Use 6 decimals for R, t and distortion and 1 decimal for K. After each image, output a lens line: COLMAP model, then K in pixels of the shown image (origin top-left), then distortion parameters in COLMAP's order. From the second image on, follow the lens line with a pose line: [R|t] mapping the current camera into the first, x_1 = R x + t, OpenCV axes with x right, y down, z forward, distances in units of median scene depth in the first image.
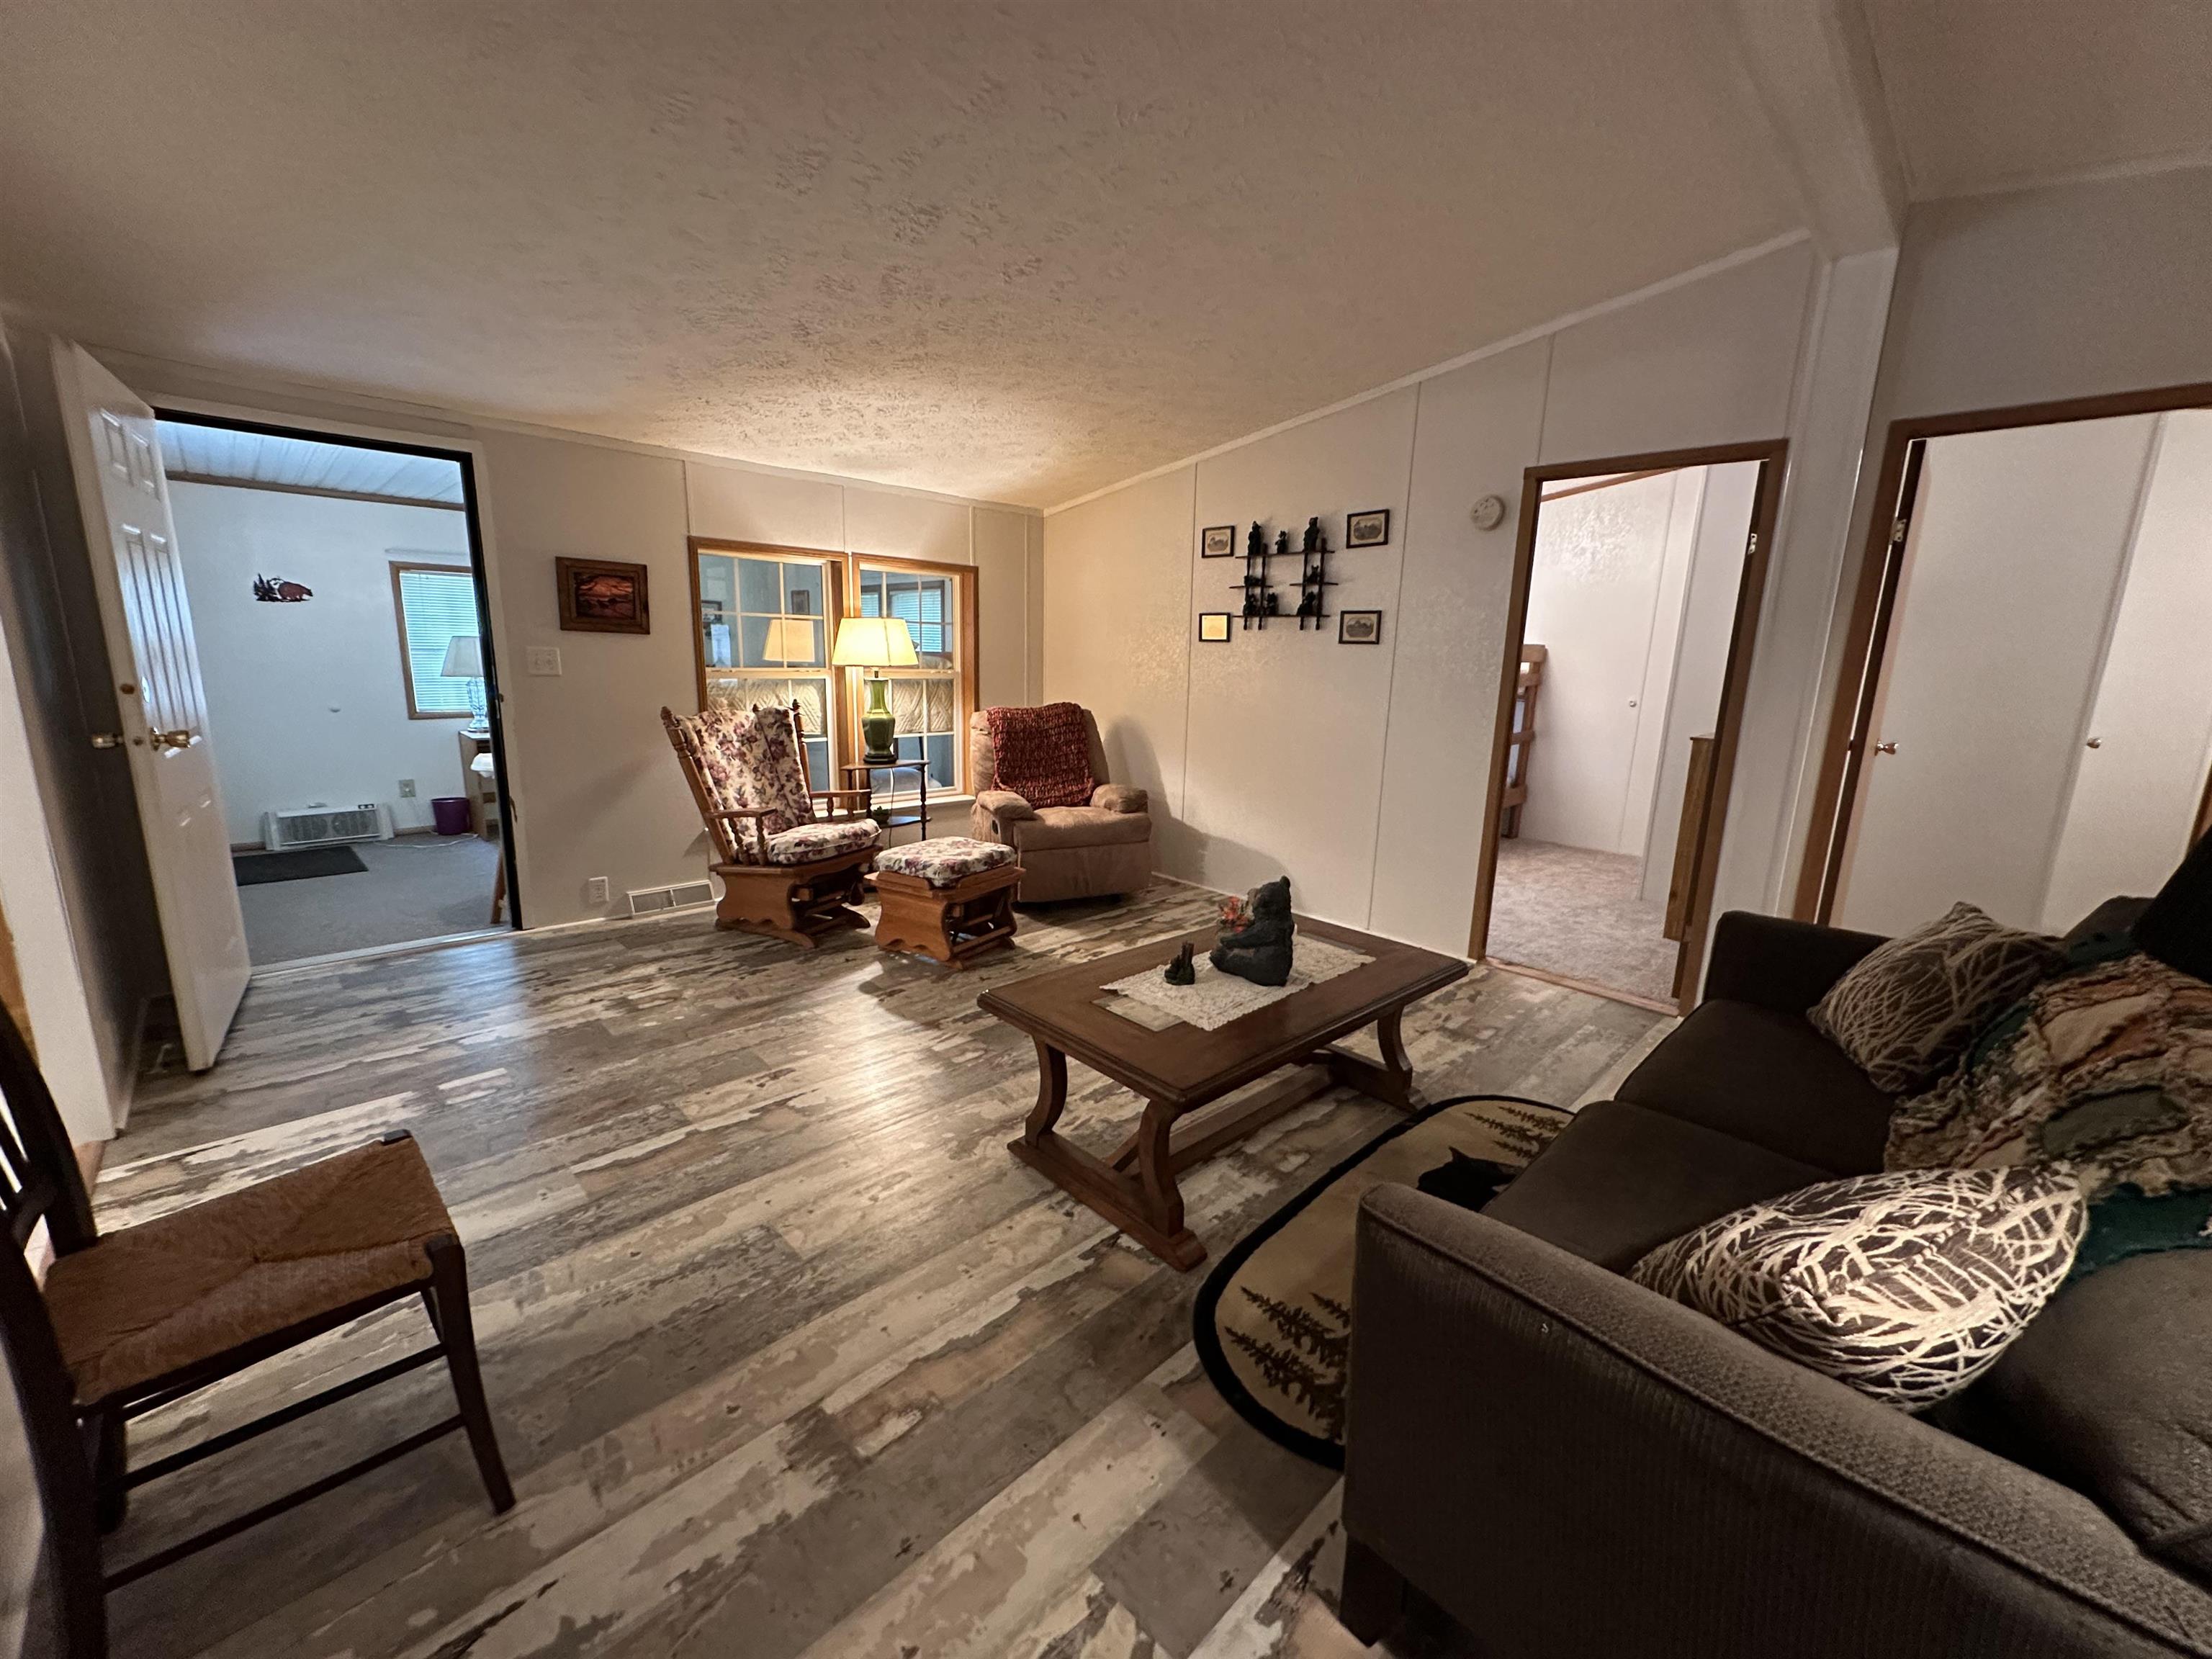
lens RADIAL K [[877.1, 0, 1099.0], [0, 877.1, 827.9], [0, 0, 1]] dist [-0.002088, -0.000116]
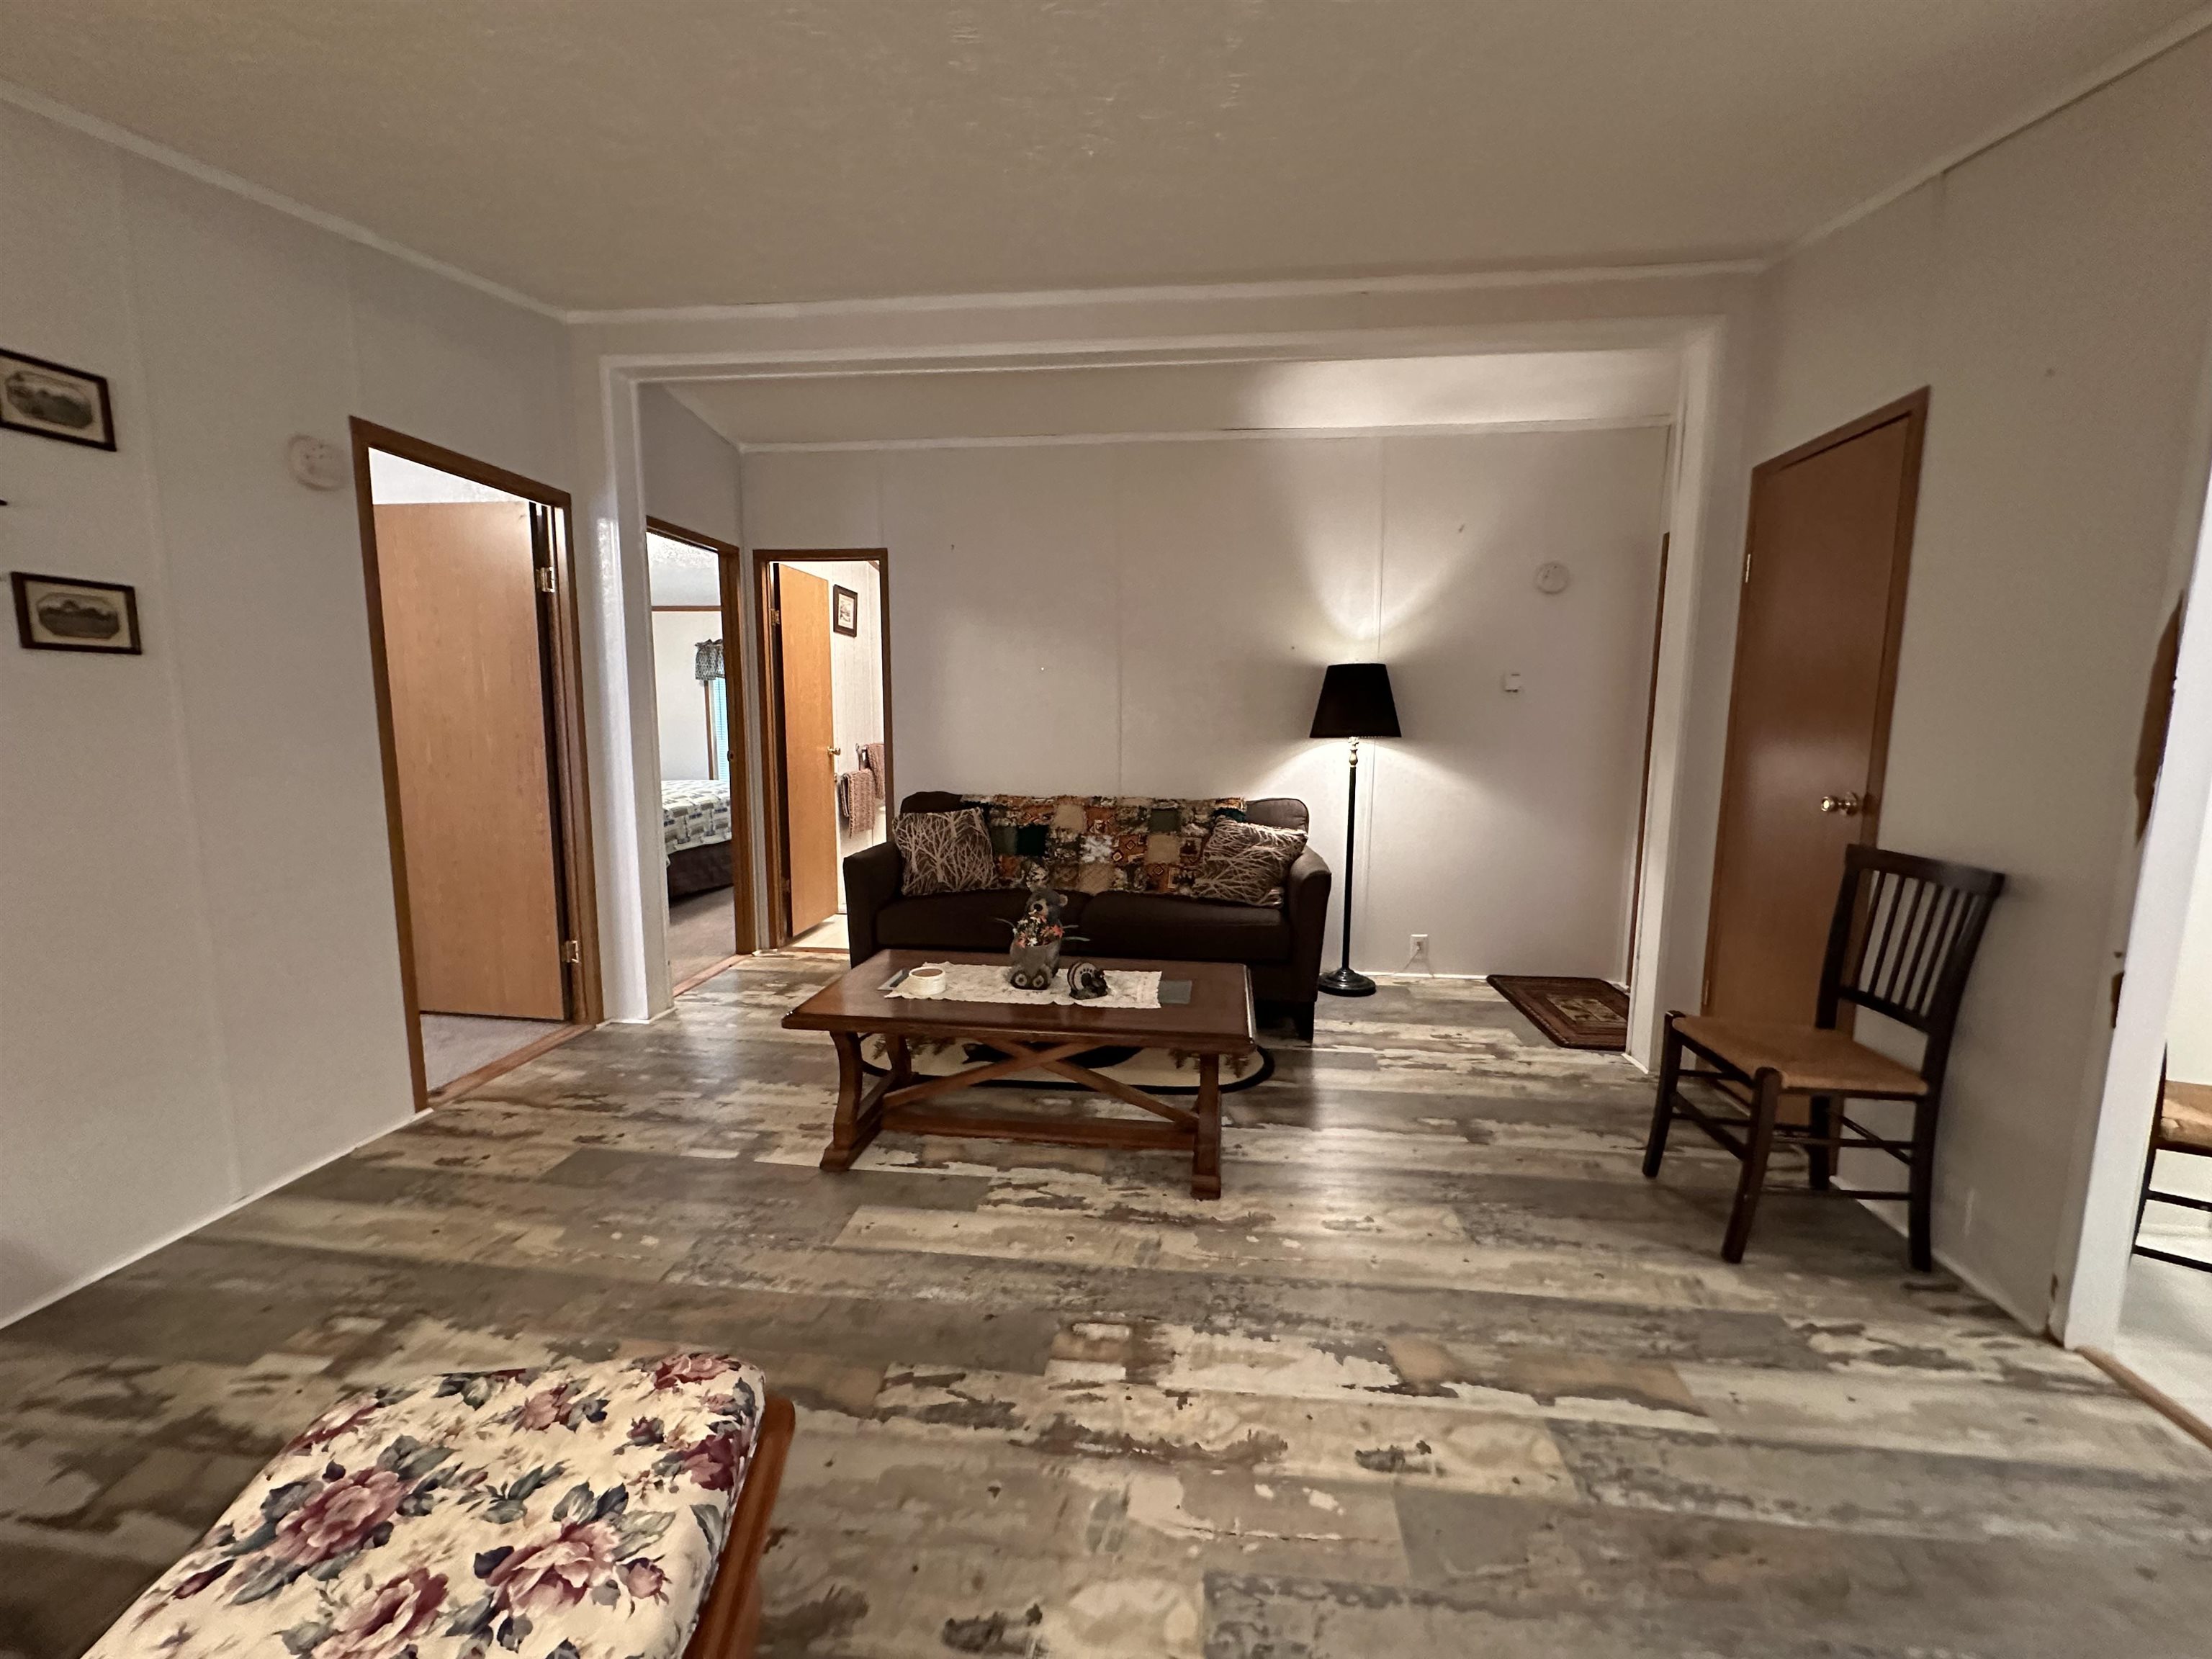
lens RADIAL K [[885.8, 0, 1108.7], [0, 885.8, 824.9], [0, 0, 1]] dist [0.000041, 0.000284]
pose [[-0.636663, -0.129075, 0.760263, -0.427572], [0.126875, 0.954924, 0.268372, -0.186942], [-0.760633, 0.267321, -0.591589, 0.925926]]
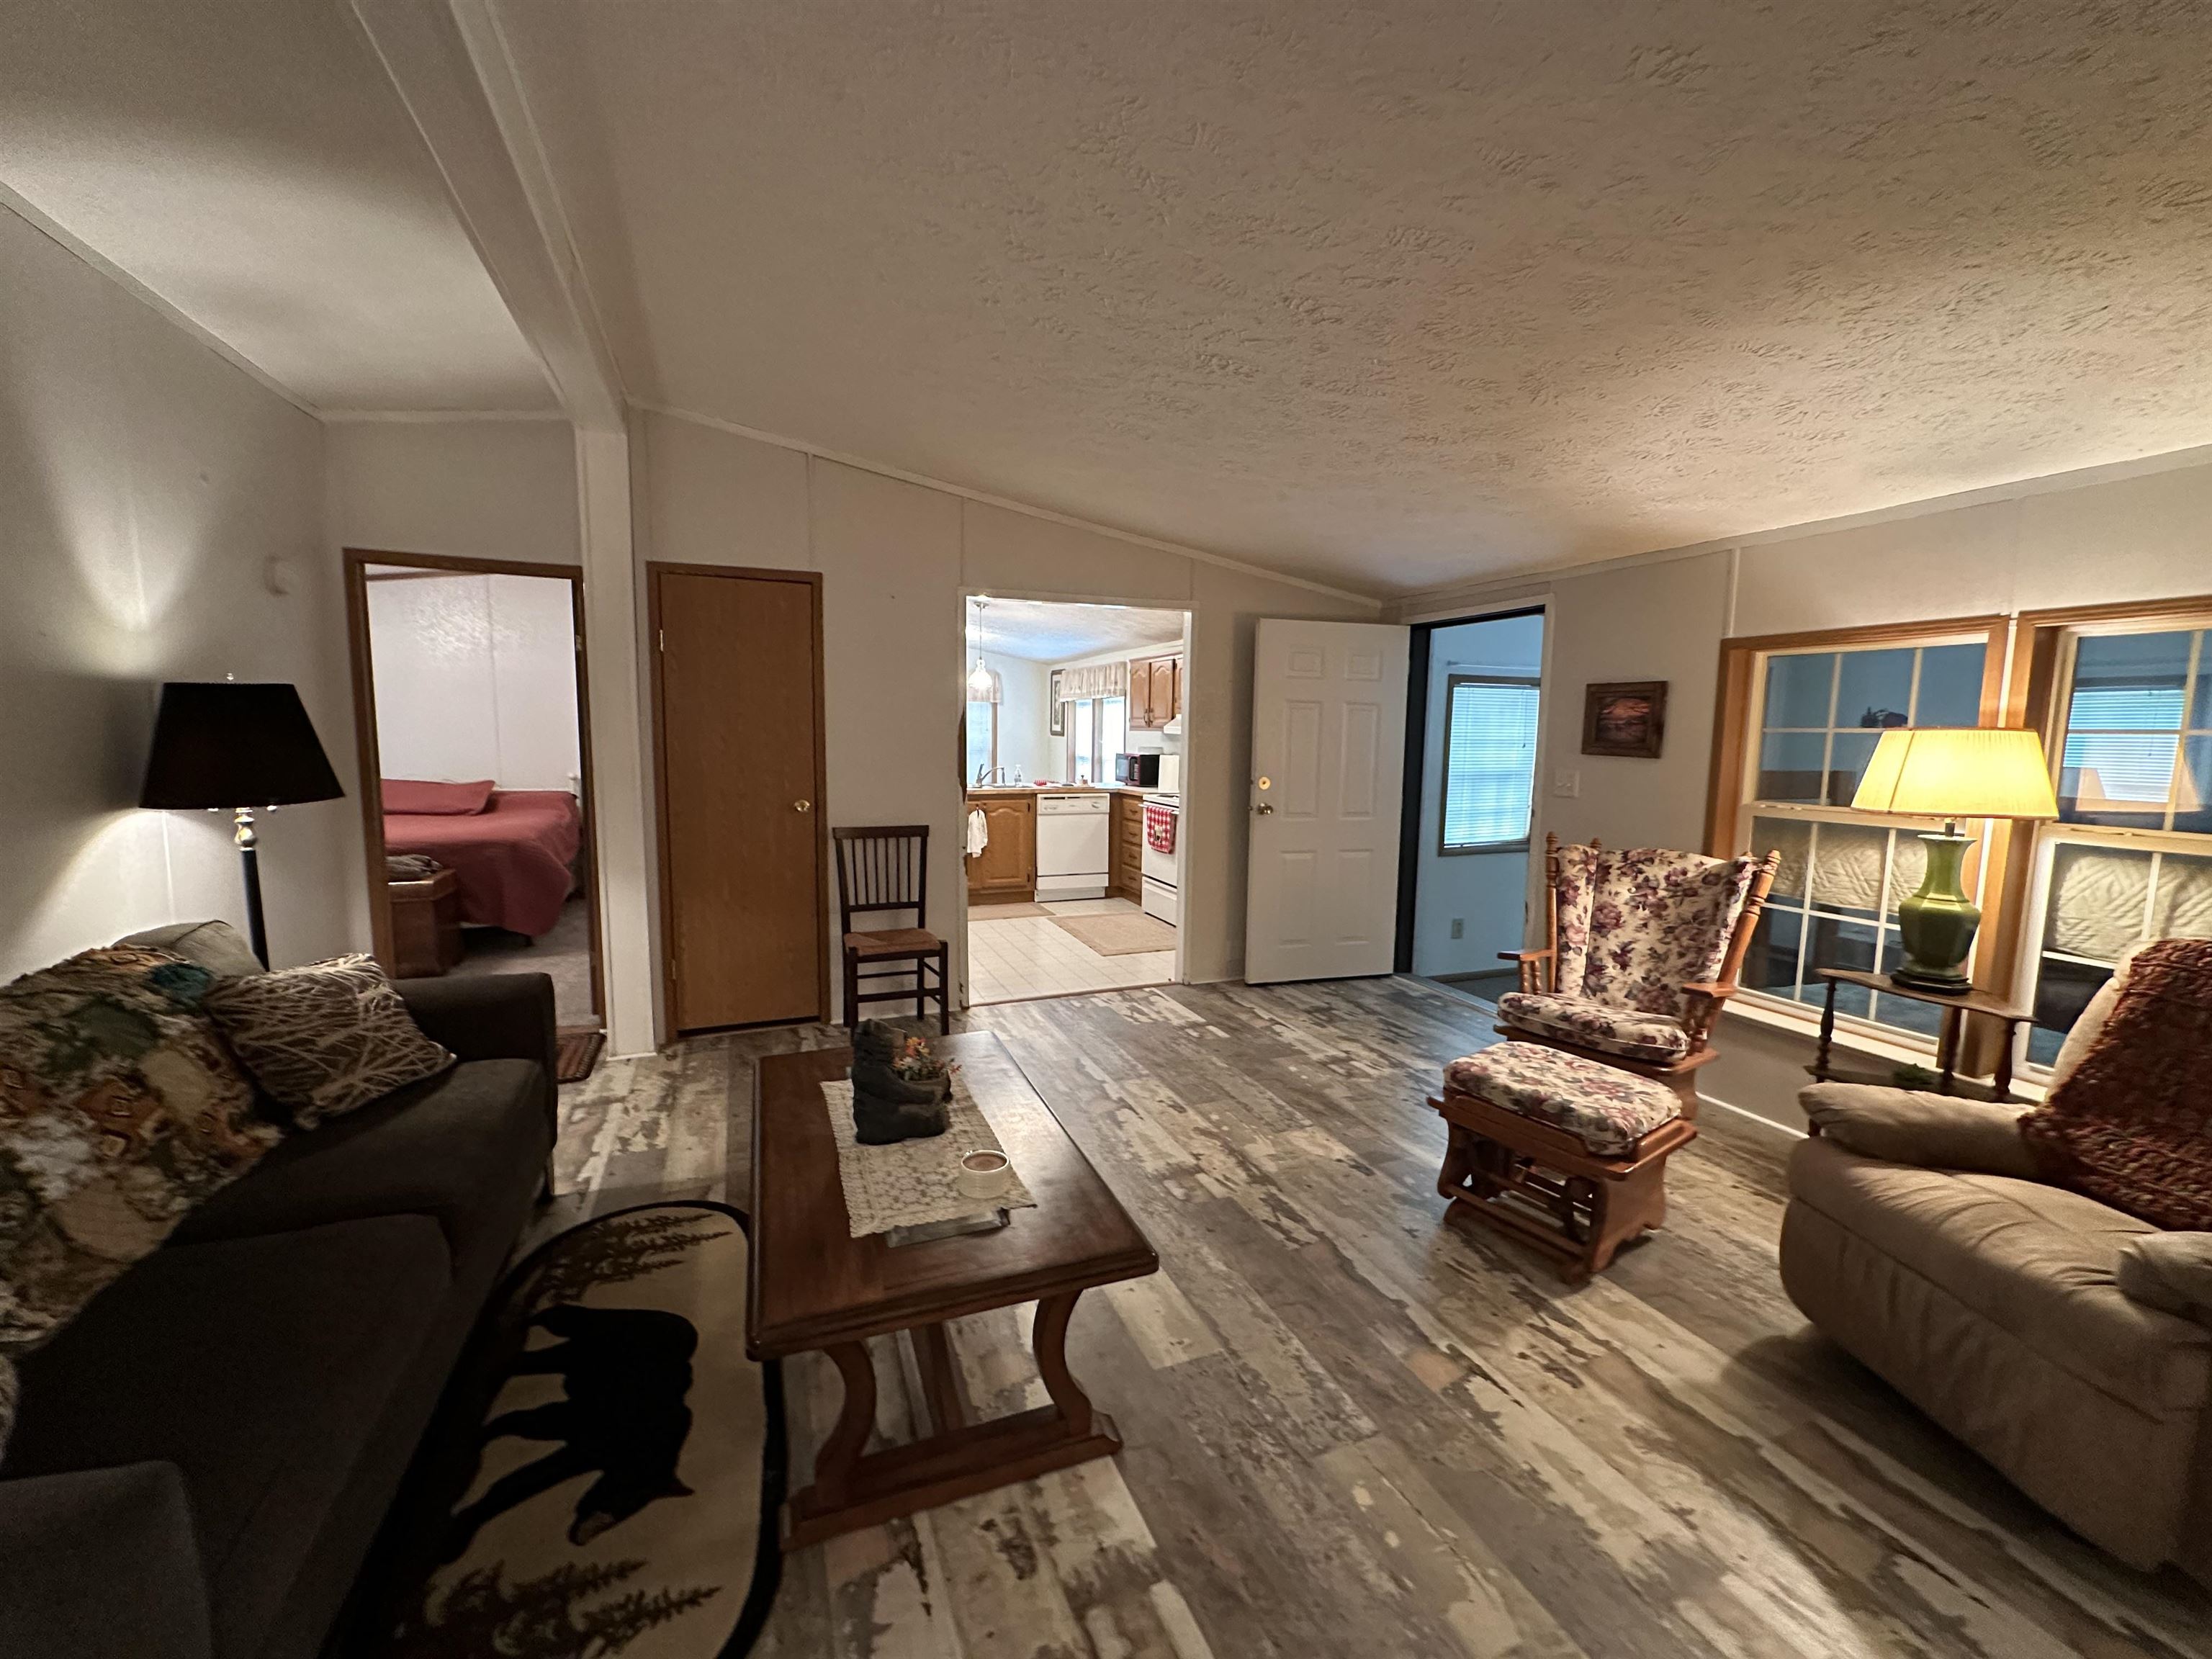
lens RADIAL K [[891.6, 0, 1110.6], [0, 891.6, 819.4], [0, 0, 1]] dist [0.003670, 0.000440]
pose [[-0.364235, 0.059021, -0.929435, 0.538509], [-0.212490, 0.966399, 0.144641, -0.178713], [0.906742, 0.250179, -0.339455, 0.842991]]
